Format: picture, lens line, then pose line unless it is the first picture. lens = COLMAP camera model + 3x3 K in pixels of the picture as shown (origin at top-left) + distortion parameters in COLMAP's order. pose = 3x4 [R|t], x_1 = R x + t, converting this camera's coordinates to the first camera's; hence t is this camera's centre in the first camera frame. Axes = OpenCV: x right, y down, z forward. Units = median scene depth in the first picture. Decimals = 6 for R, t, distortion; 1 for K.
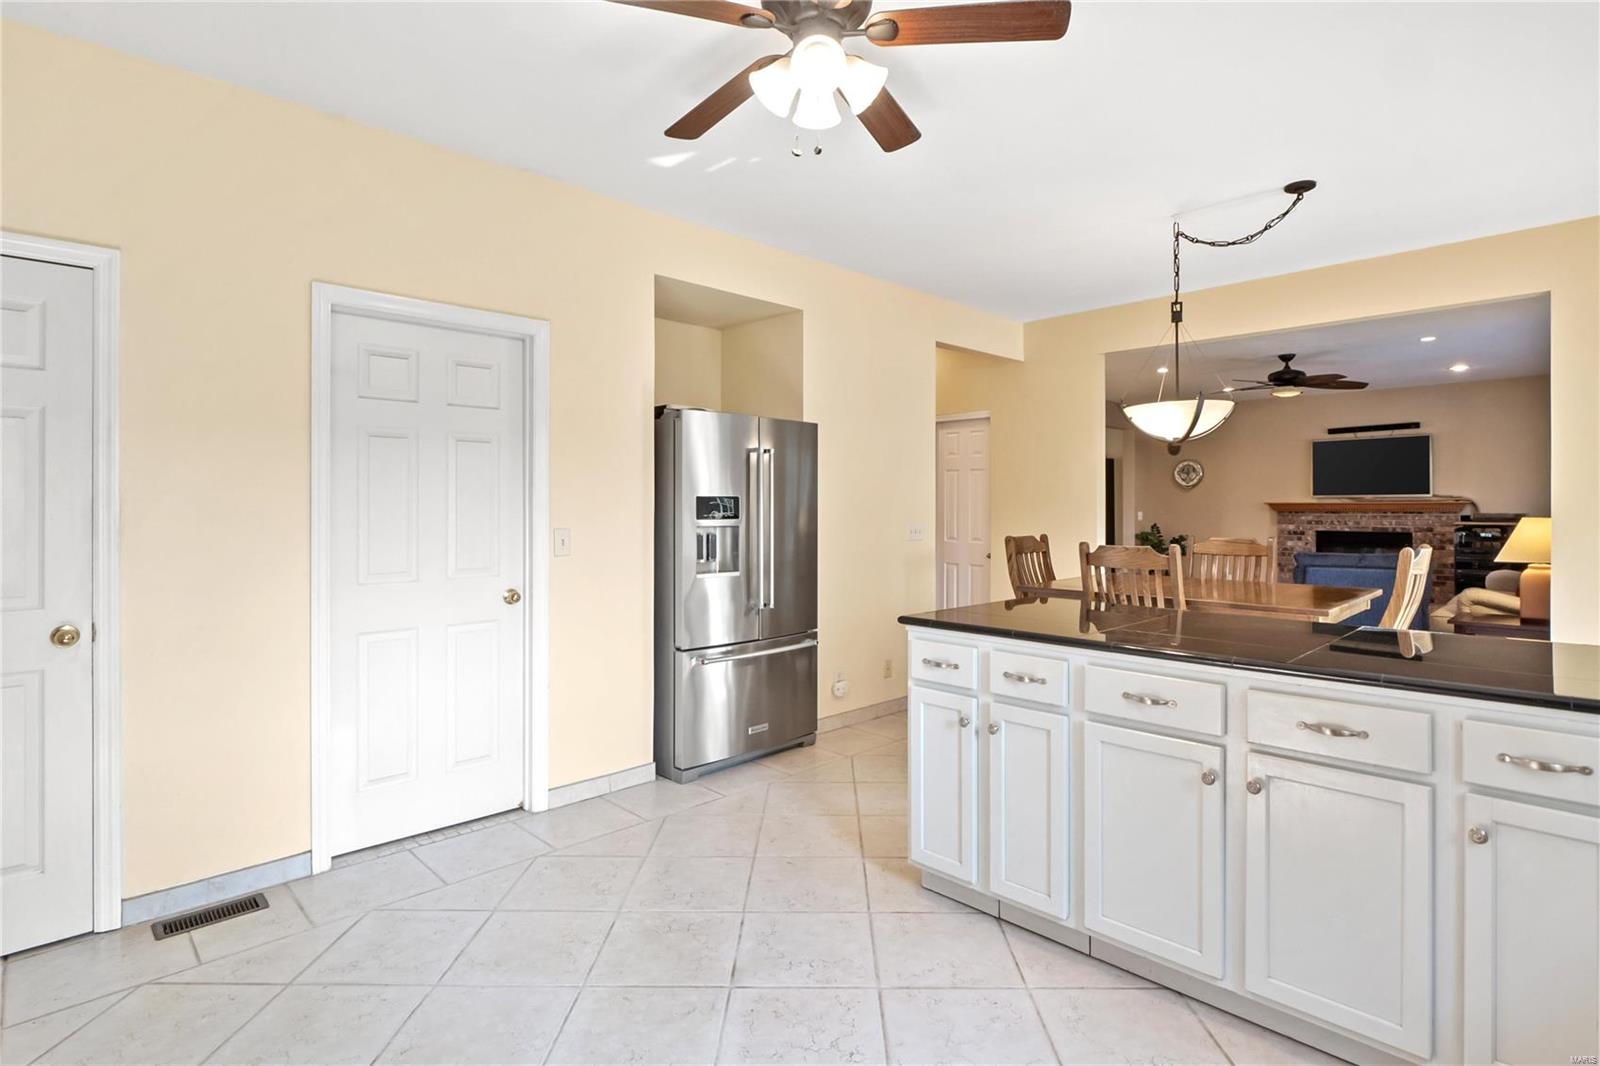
lens RADIAL K [[810.6, 0, 824.4], [0, 810.6, 499.9], [0, 0, 1]] dist [-0.004151, -0.003242]
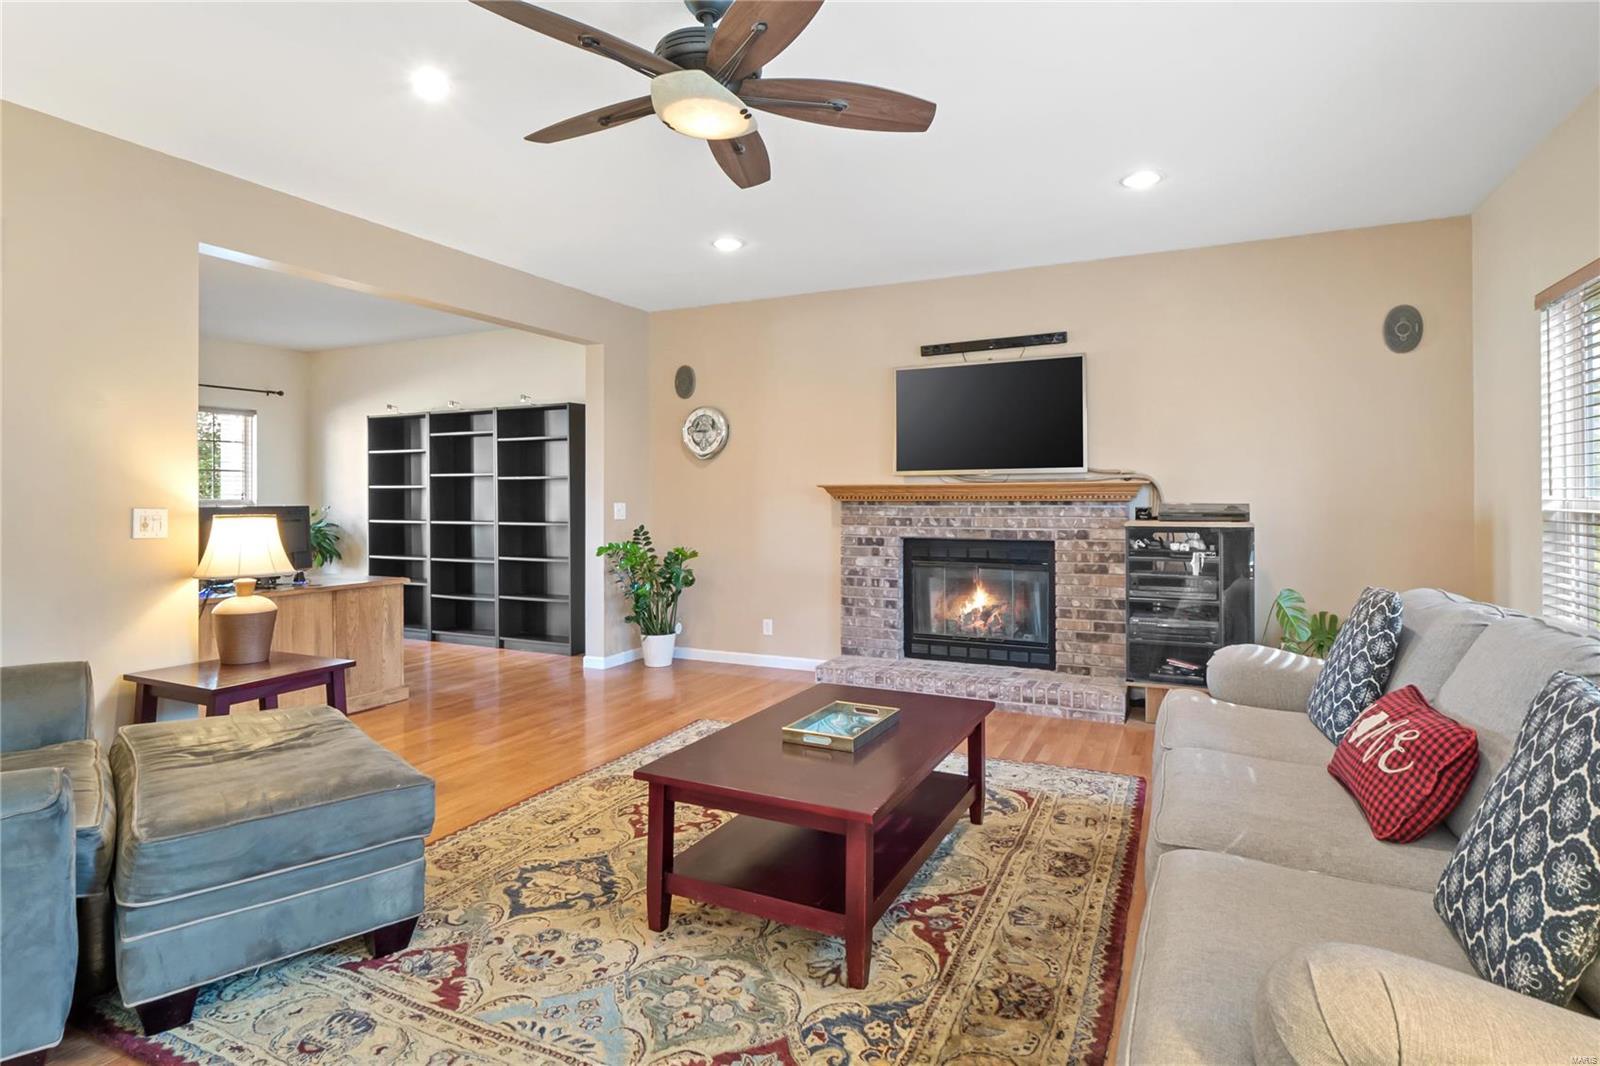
lens RADIAL K [[810.6, 0, 823.7], [0, 810.6, 488.2], [0, 0, 1]] dist [-0.004151, -0.003242]
pose [[0.941579, 0.001789, 0.336787, 0.387899], [-0.000585, 0.999993, -0.003677, 0.007864], [-0.336791, 0.003265, 0.941574, 0.526477]]
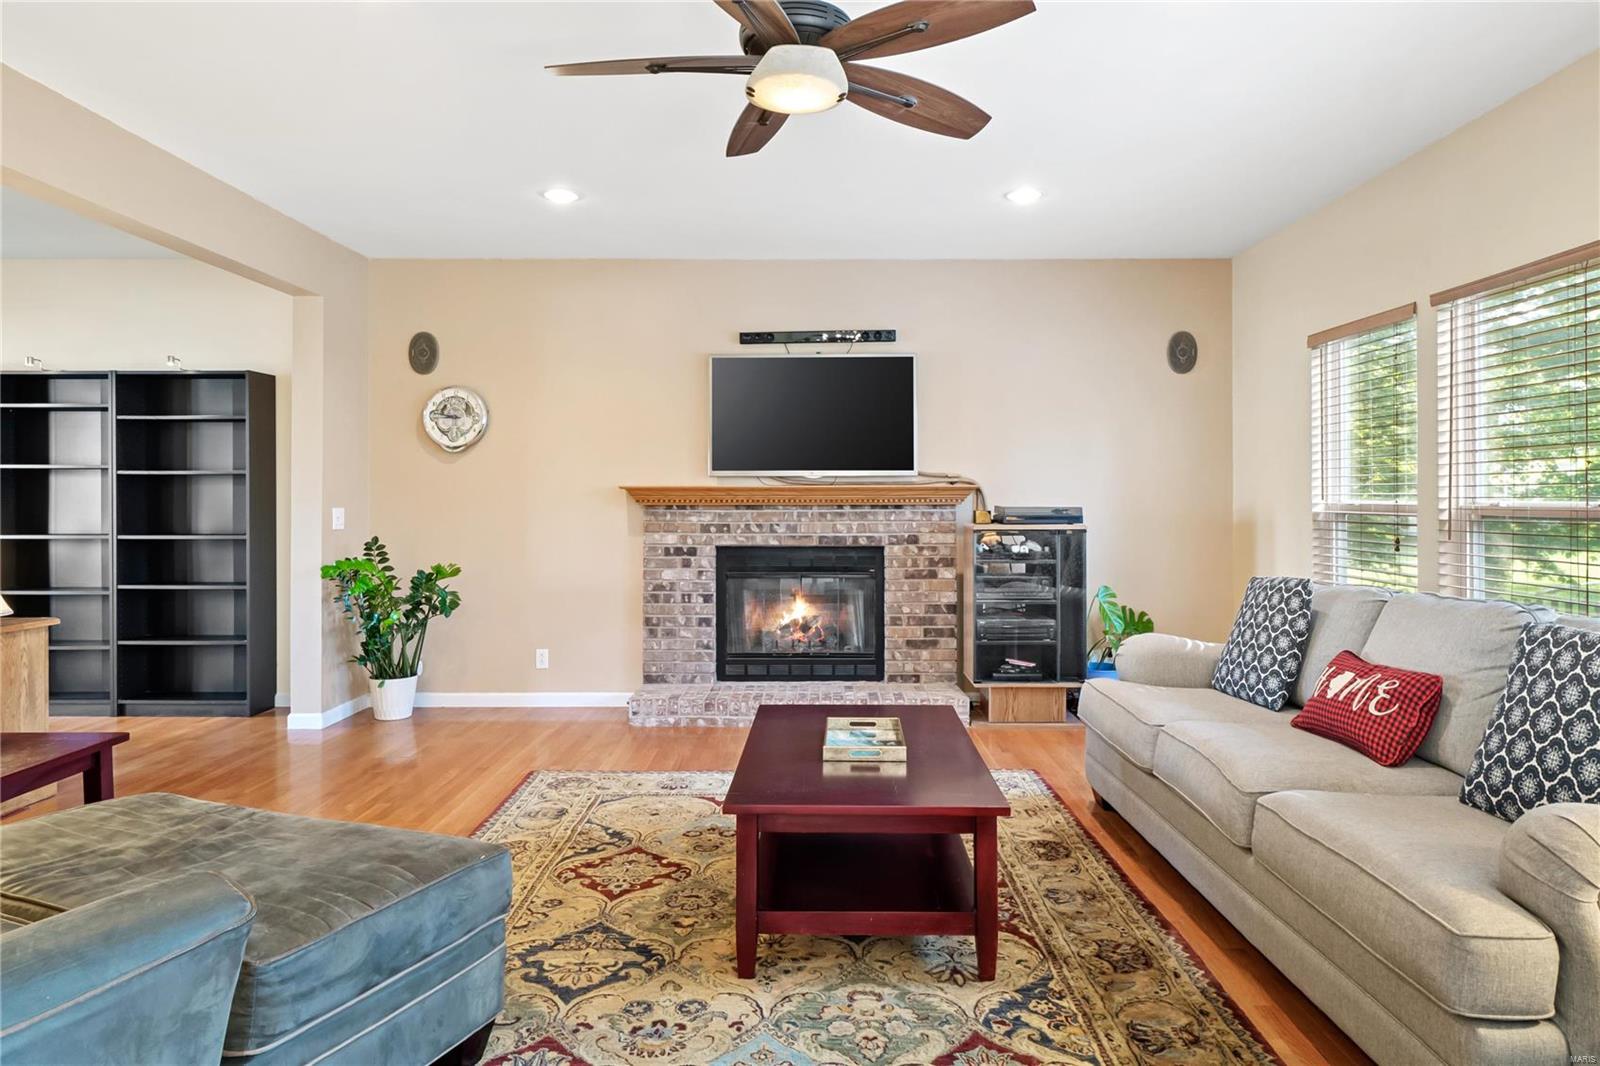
lens RADIAL K [[979.5, 0, 786.8], [0, 979.5, 487.3], [0, 0, 1]] dist [-0.002026, -0.000911]
pose [[0.712611, 0.008972, 0.701502, 0.239873], [-0.005085, 0.999958, -0.007624, 0.008184], [-0.701541, 0.001866, 0.712627, 0.575630]]
